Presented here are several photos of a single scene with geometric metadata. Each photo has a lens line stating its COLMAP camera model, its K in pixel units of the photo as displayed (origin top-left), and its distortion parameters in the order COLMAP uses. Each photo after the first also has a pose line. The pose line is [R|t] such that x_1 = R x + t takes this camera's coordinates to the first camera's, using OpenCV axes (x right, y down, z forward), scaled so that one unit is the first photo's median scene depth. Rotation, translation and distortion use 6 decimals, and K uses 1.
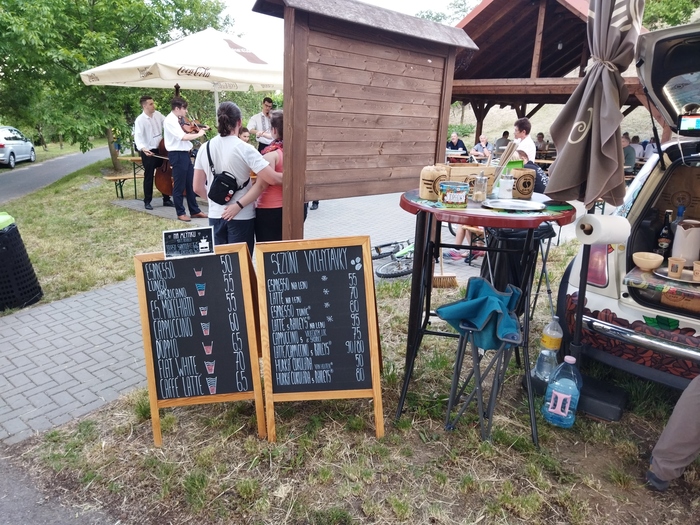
lens RADIAL K [[511.5, 0, 350.7], [0, 511.5, 257.8], [0, 0, 1]] dist [0.087246, -0.078190]
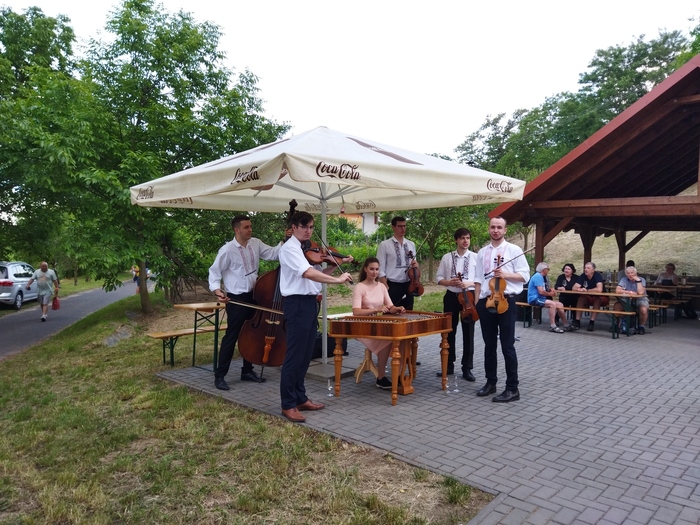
lens RADIAL K [[529.0, 0, 350.8], [0, 529.0, 264.6], [0, 0, 1]] dist [0.083832, -0.099254]
pose [[0.999836, -0.004947, -0.017430, -0.817407], [0.000686, 0.971645, -0.236443, -0.313300], [0.018105, 0.236392, 0.971489, 1.300327]]
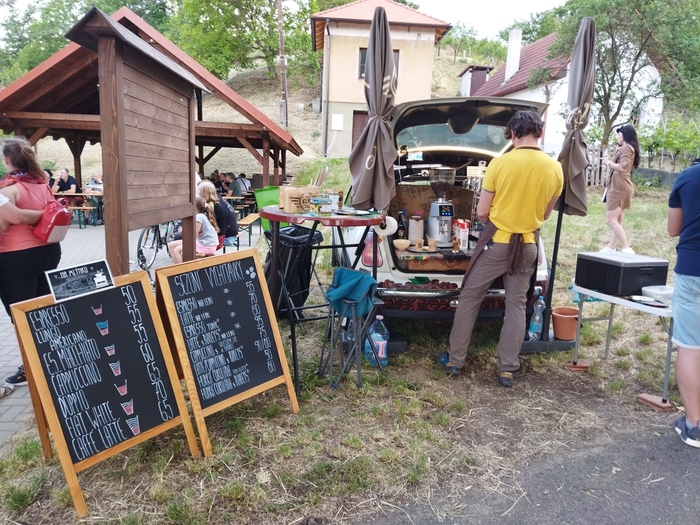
lens RADIAL K [[511.5, 0, 350.7], [0, 511.5, 257.8], [0, 0, 1]] dist [0.087246, -0.078190]
pose [[0.706396, -0.130095, 0.695759, -0.608238], [0.179349, 0.983784, 0.001860, 0.015771], [-0.684718, 0.123470, 0.718273, 0.014542]]
